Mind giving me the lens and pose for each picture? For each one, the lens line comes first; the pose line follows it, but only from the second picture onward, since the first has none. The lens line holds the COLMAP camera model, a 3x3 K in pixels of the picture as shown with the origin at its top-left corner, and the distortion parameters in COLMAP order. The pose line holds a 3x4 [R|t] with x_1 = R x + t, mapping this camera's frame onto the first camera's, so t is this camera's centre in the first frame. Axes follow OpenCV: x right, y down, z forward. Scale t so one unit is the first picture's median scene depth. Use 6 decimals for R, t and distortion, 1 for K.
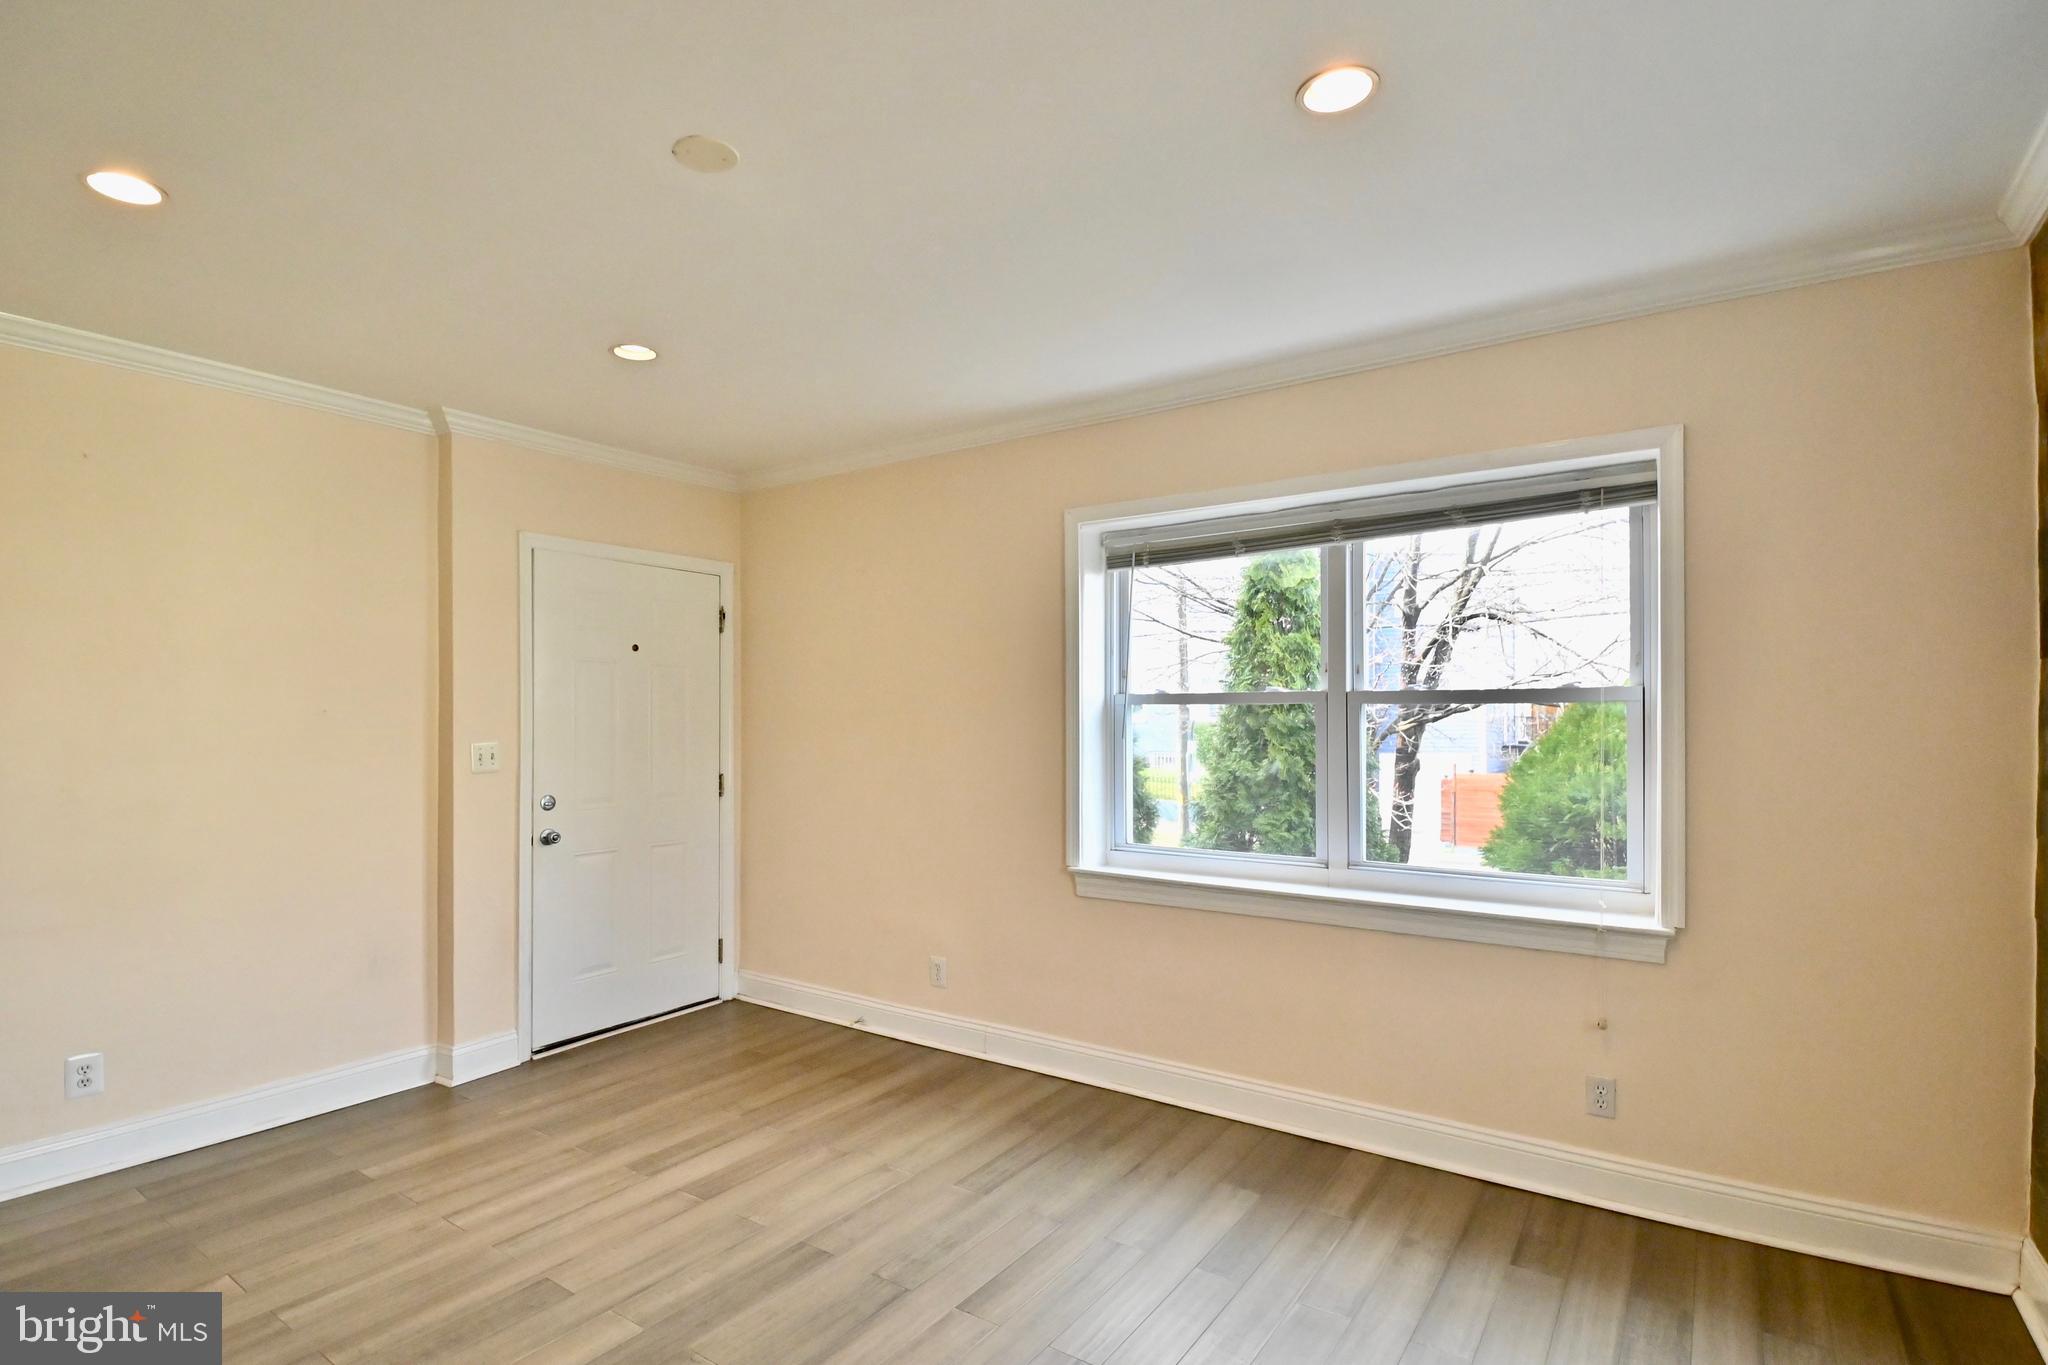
lens RADIAL K [[988.3, 0, 1052.8], [0, 988.3, 718.1], [0, 0, 1]] dist [0.000262, -0.000408]
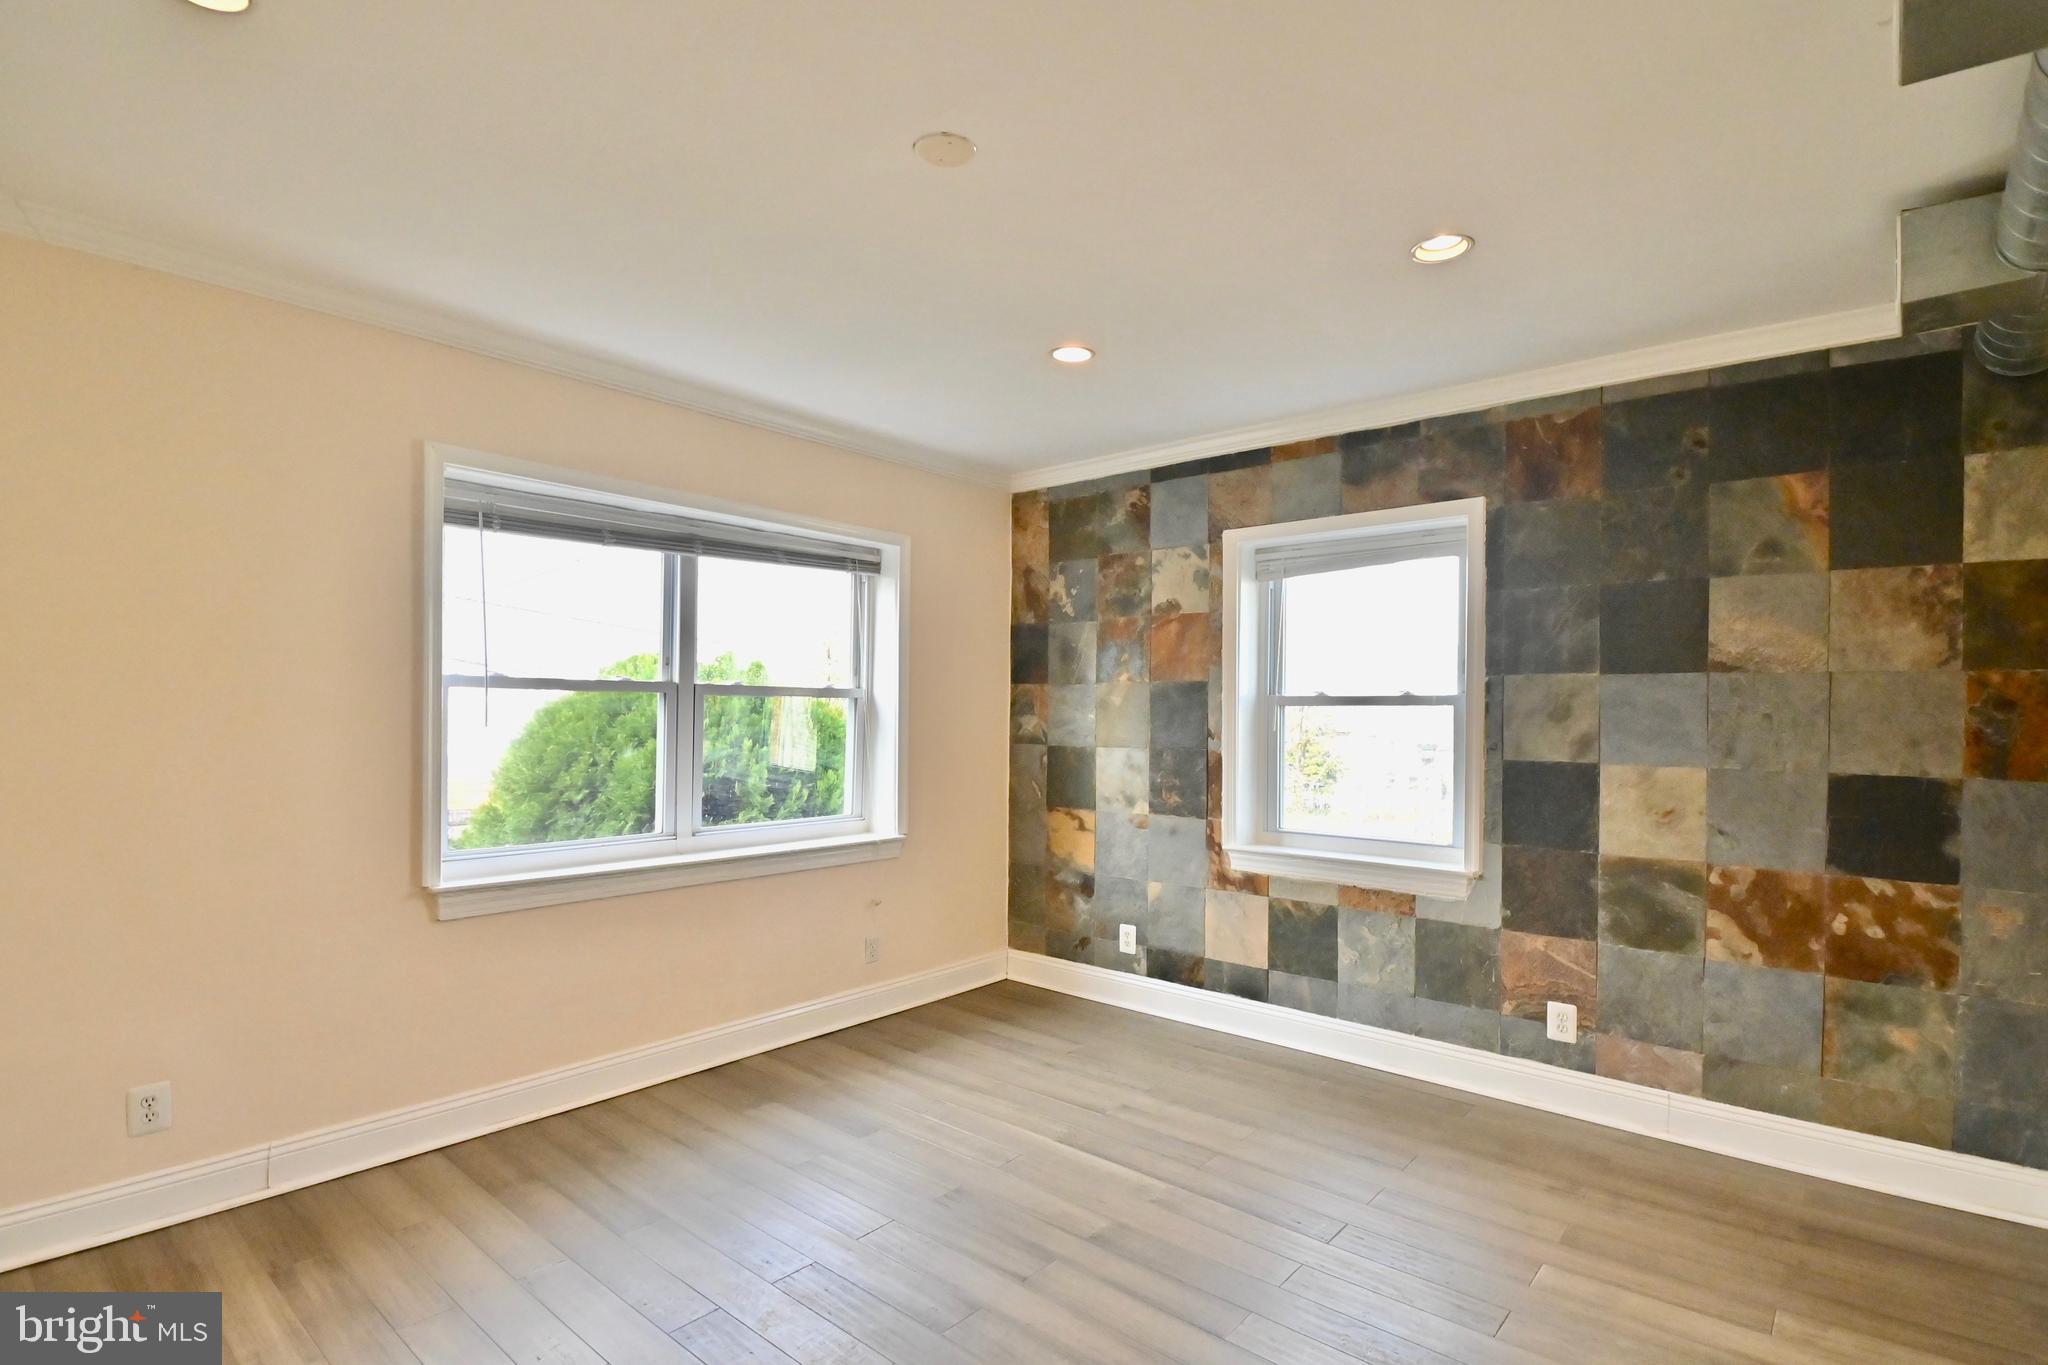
lens RADIAL K [[988.3, 0, 1052.8], [0, 988.3, 718.1], [0, 0, 1]] dist [0.000262, -0.000408]
pose [[0.100207, 0.001192, 0.994966, -0.837216], [-0.008545, 0.999963, -0.000337, 0.010712], [-0.994930, -0.008468, 0.100214, 0.478398]]
